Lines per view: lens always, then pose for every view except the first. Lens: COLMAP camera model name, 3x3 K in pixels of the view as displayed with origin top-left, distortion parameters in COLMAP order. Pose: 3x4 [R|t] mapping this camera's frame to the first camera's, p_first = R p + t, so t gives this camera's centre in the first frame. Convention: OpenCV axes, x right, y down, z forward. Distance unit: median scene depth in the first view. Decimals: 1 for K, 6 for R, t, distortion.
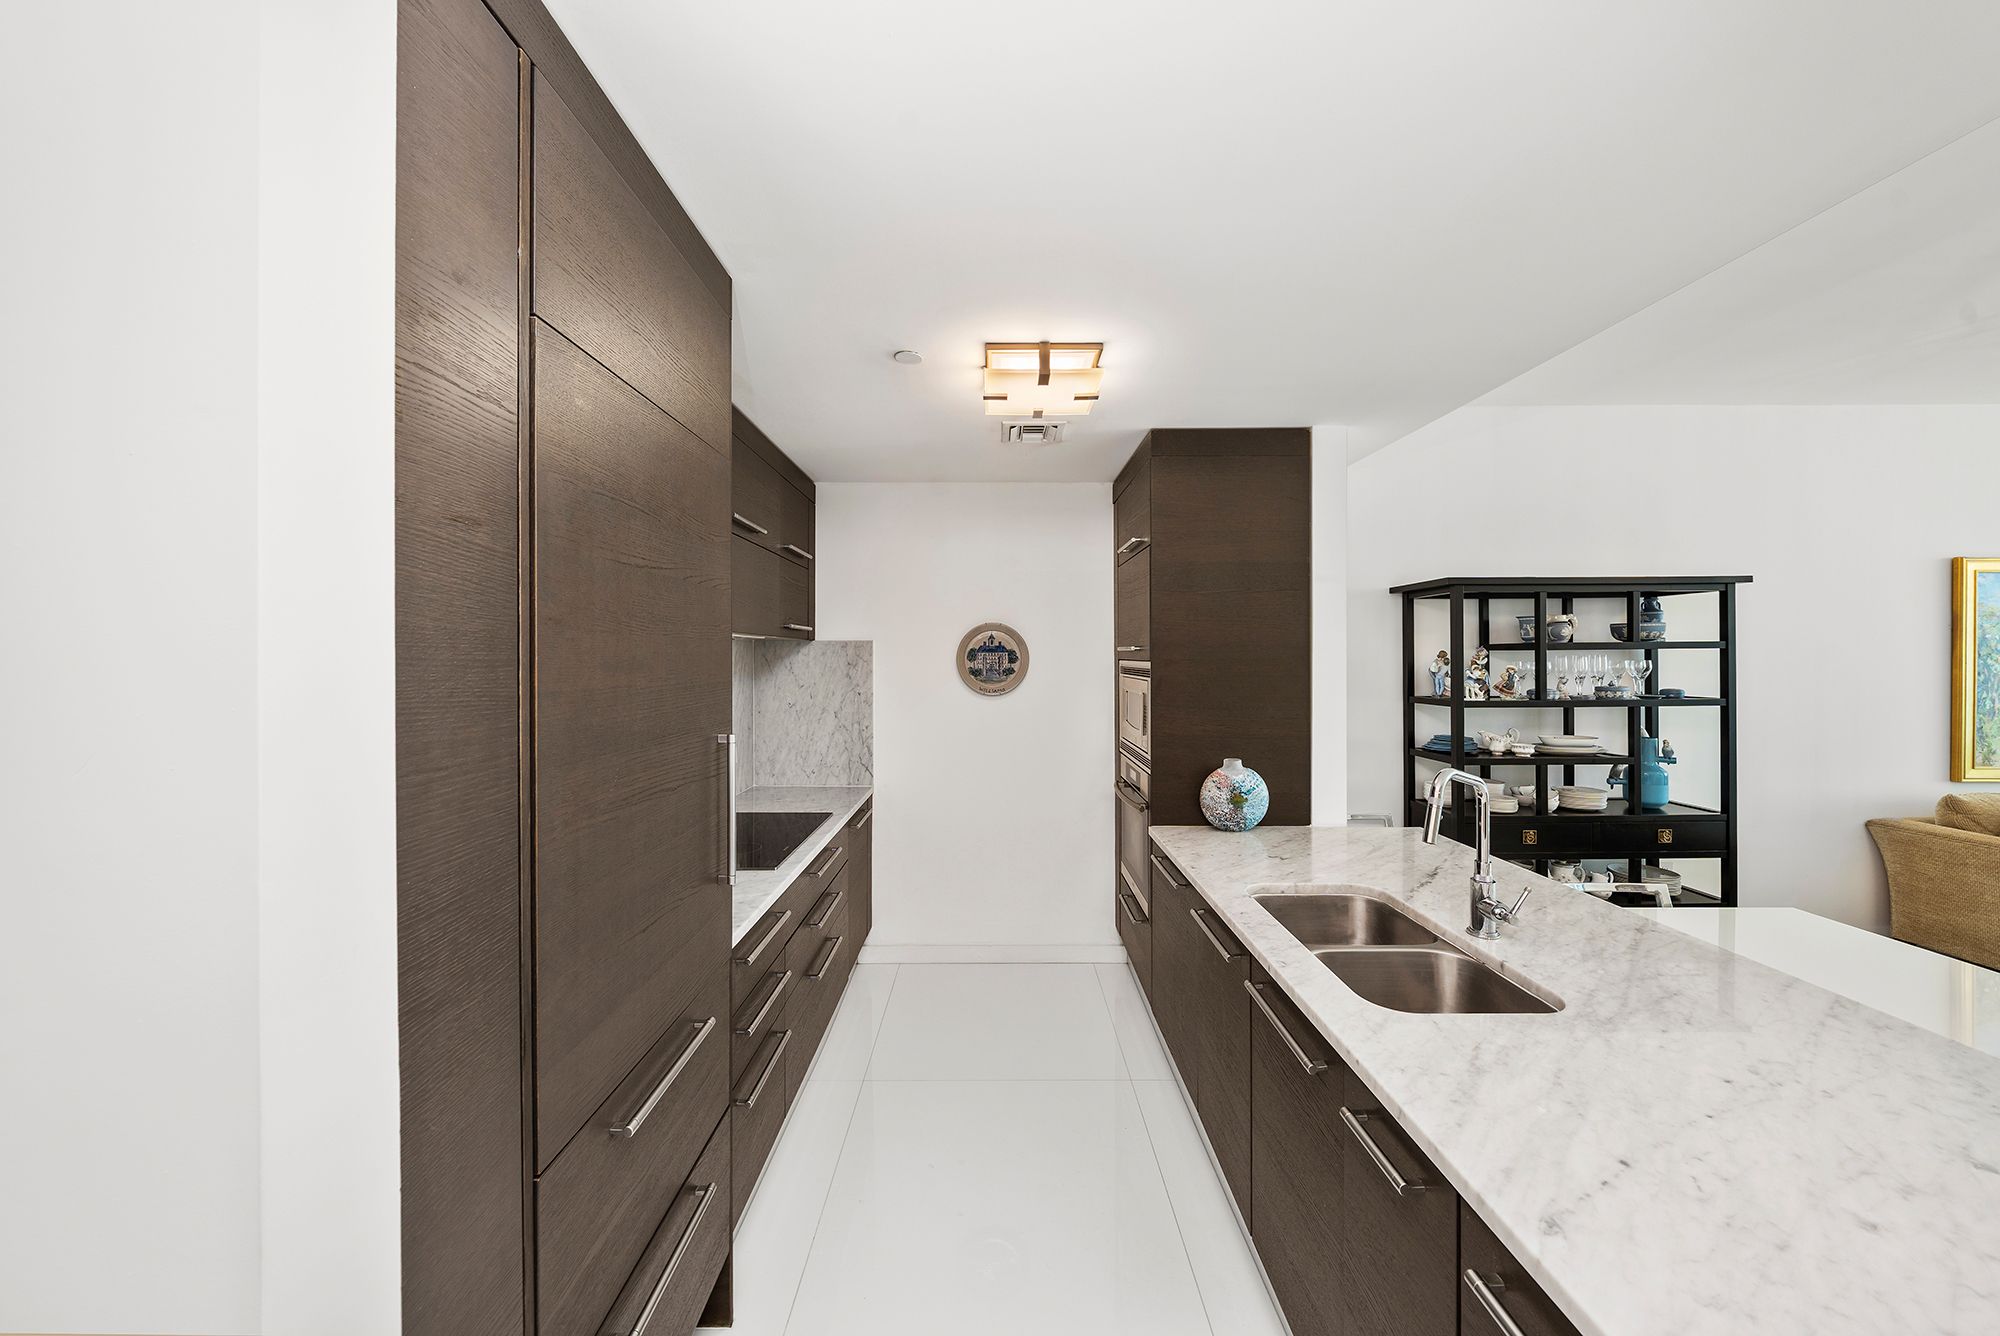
lens RADIAL K [[688.9, 0, 995.7], [0, 688.9, 654.8], [0, 0, 1]] dist [-0.001020, -0.000129]
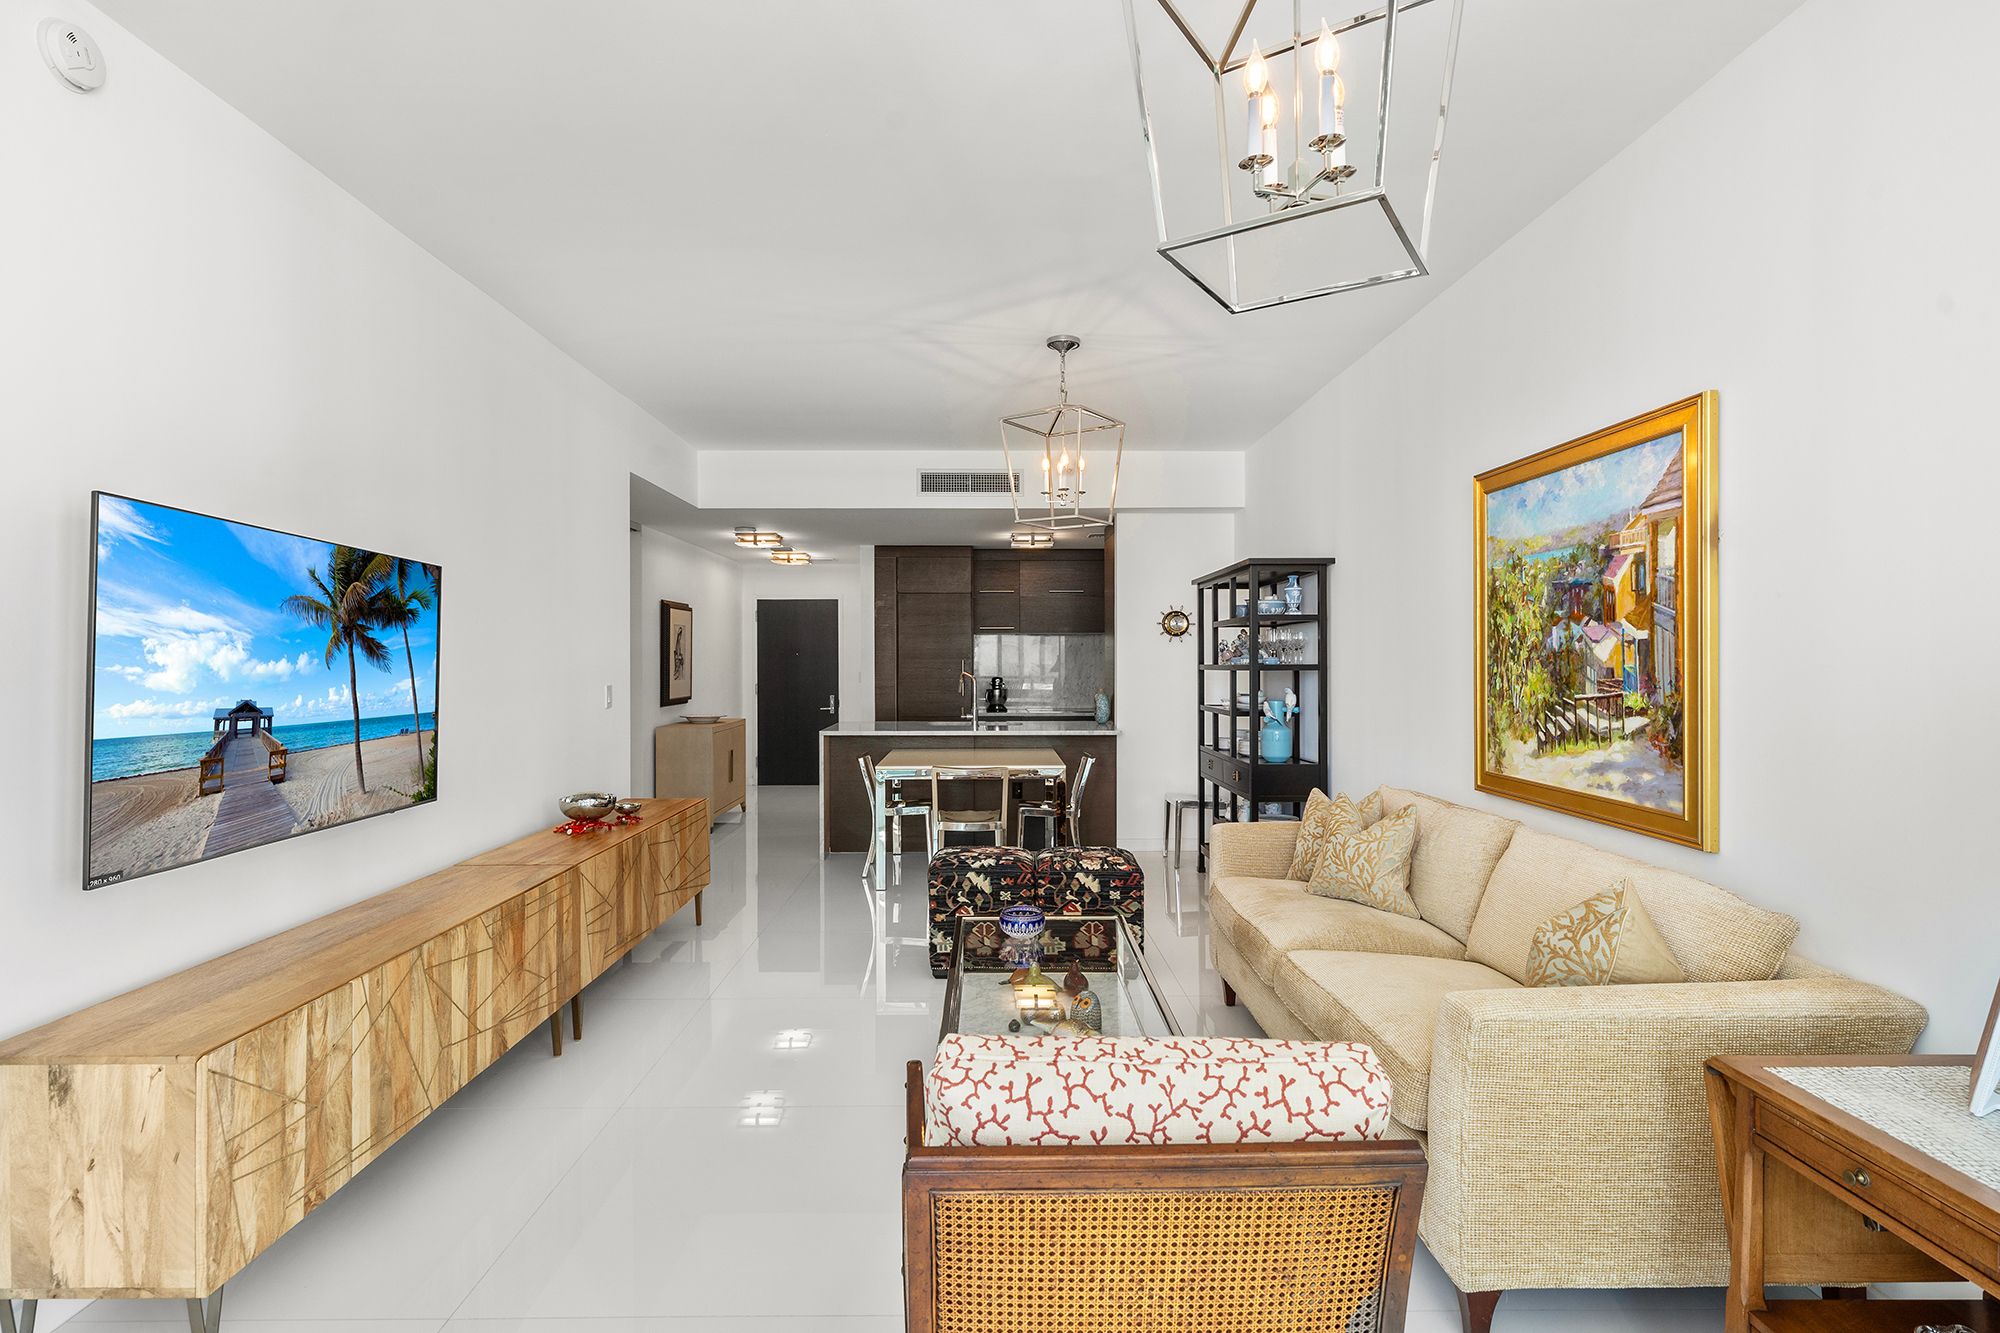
lens RADIAL K [[985.0, 0, 998.5], [0, 985.0, 658.3], [0, 0, 1]] dist [-0.002949, -0.000785]
pose [[0.021833, 0.000985, -0.999761, 2.699203], [0.011007, 0.999939, 0.001225, 0.045607], [0.999701, -0.011031, 0.021821, 0.540033]]
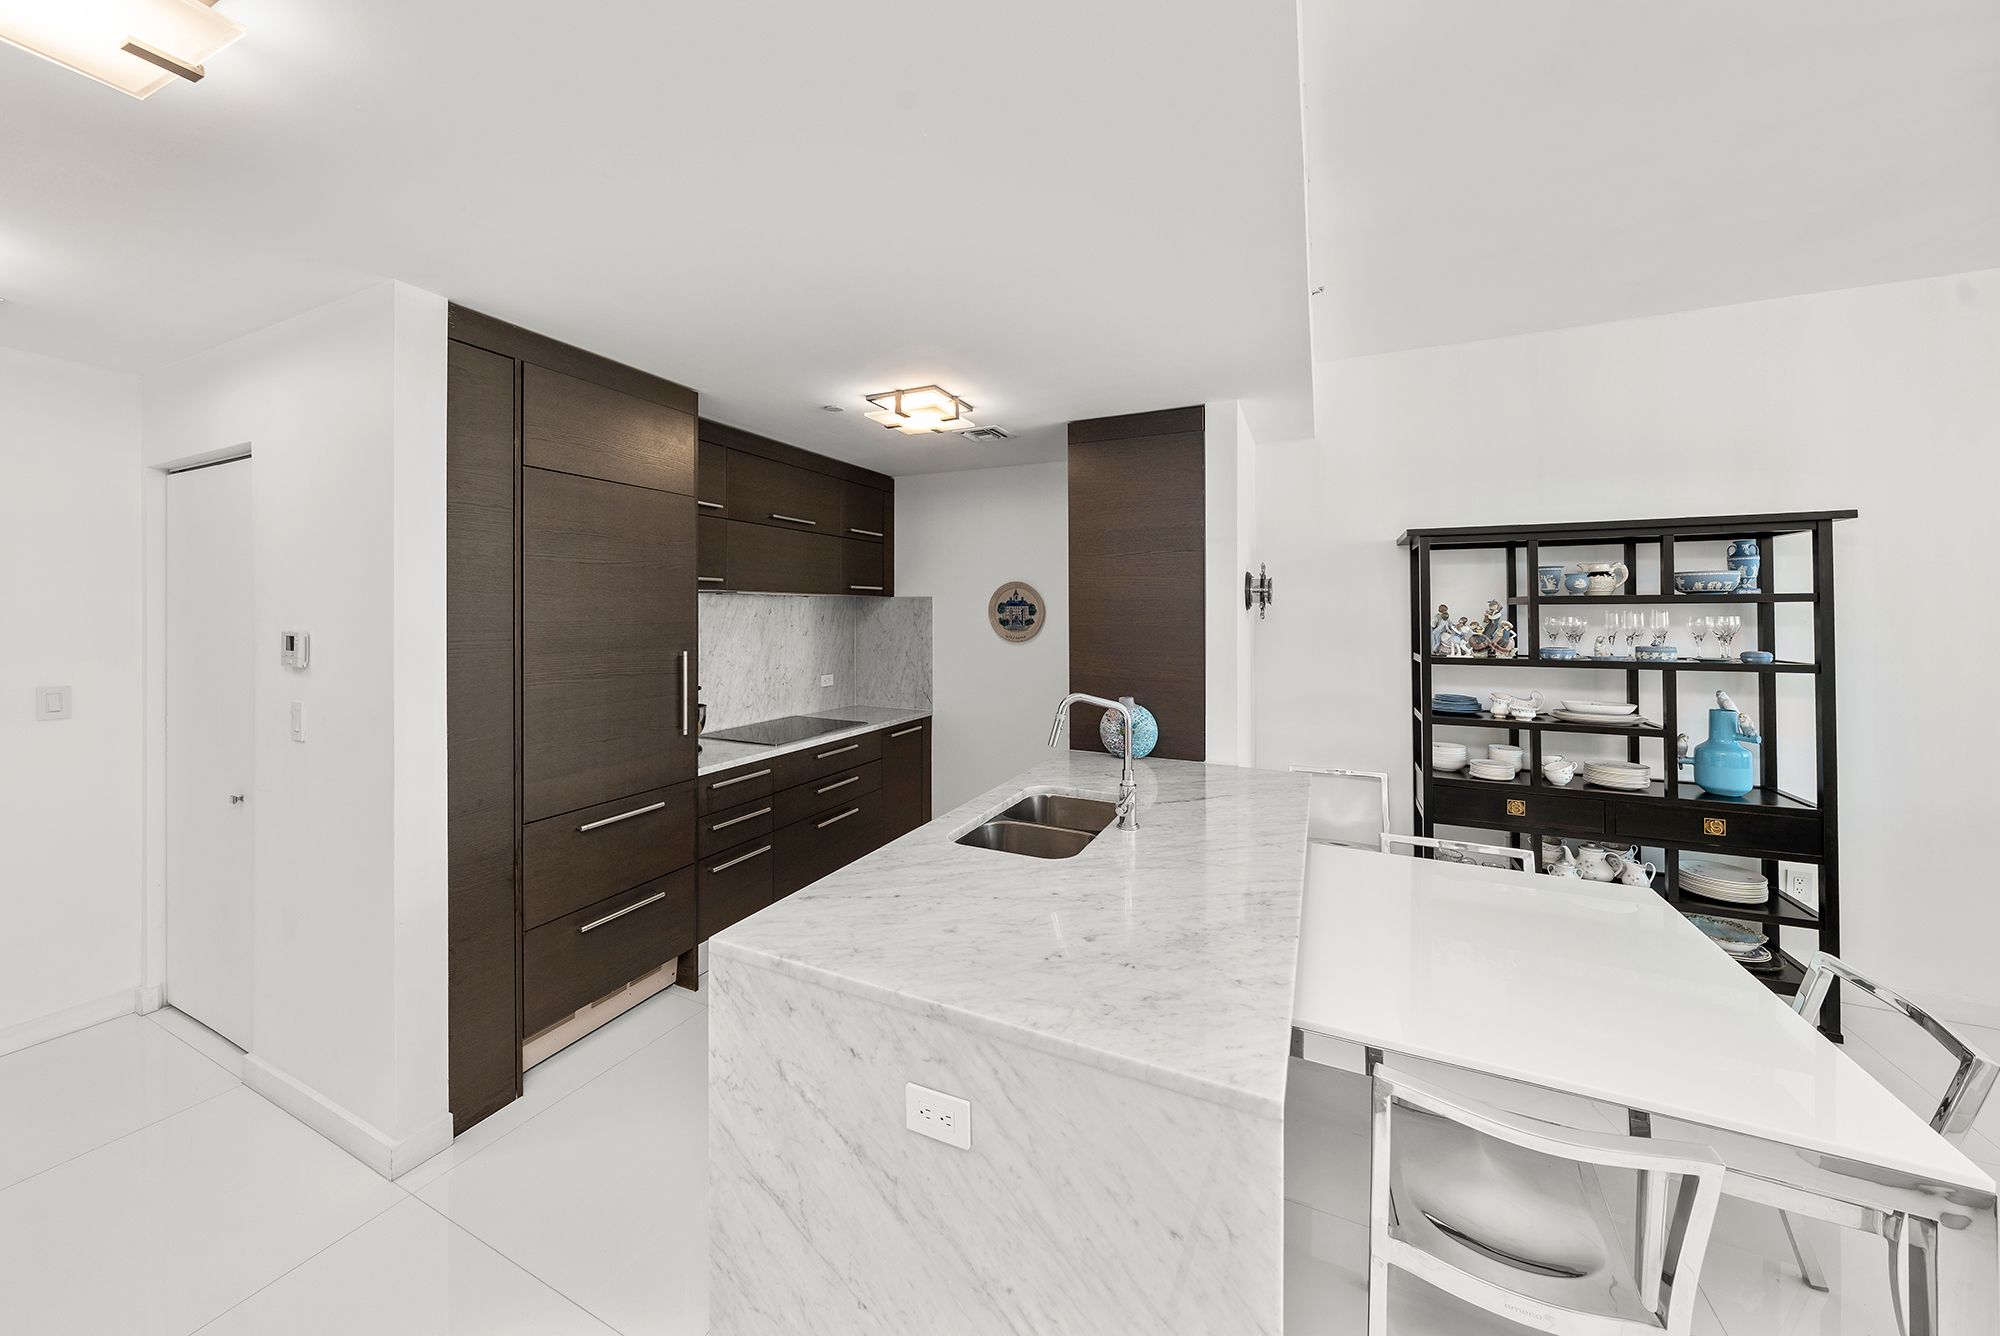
lens RADIAL K [[708.2, 0, 996.2], [0, 708.2, 607.2], [0, 0, 1]] dist [-0.000653, -0.000058]
pose [[0.903505, 0.002074, -0.428572, 0.533172], [-0.002931, 0.999995, -0.001340, 0.000450], [0.428567, 0.002467, 0.903507, -0.147314]]
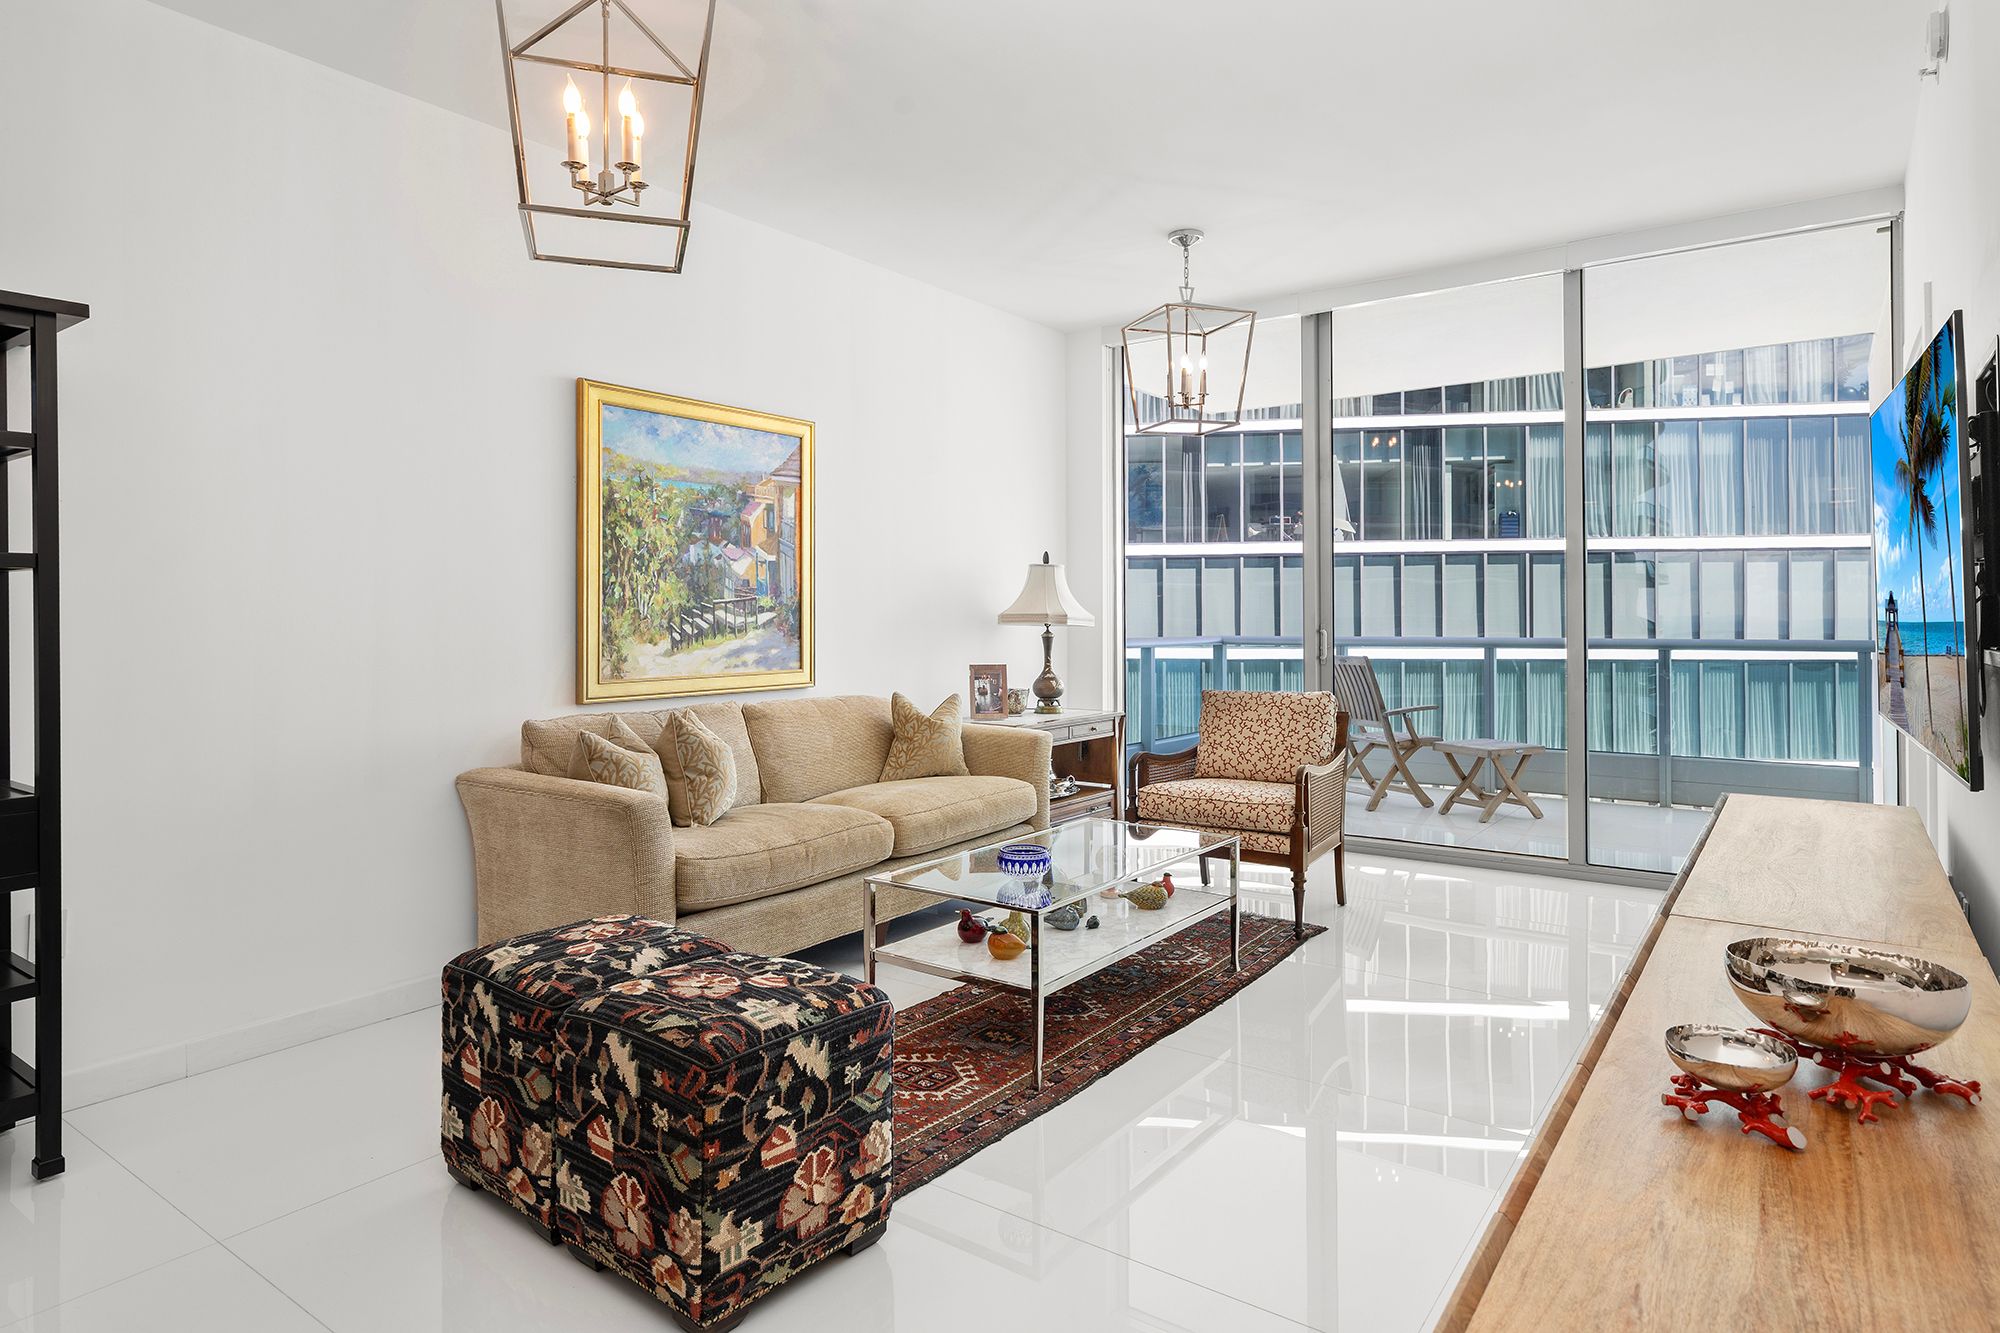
lens RADIAL K [[1121.7, 0, 987.6], [0, 1121.7, 616.8], [0, 0, 1]] dist [-0.000073, 0.000158]
pose [[0.601303, -0.003448, 0.799013, 0.841715], [0.001440, 0.999994, 0.003231, 0.105481], [-0.799020, -0.000792, 0.601305, 0.002230]]
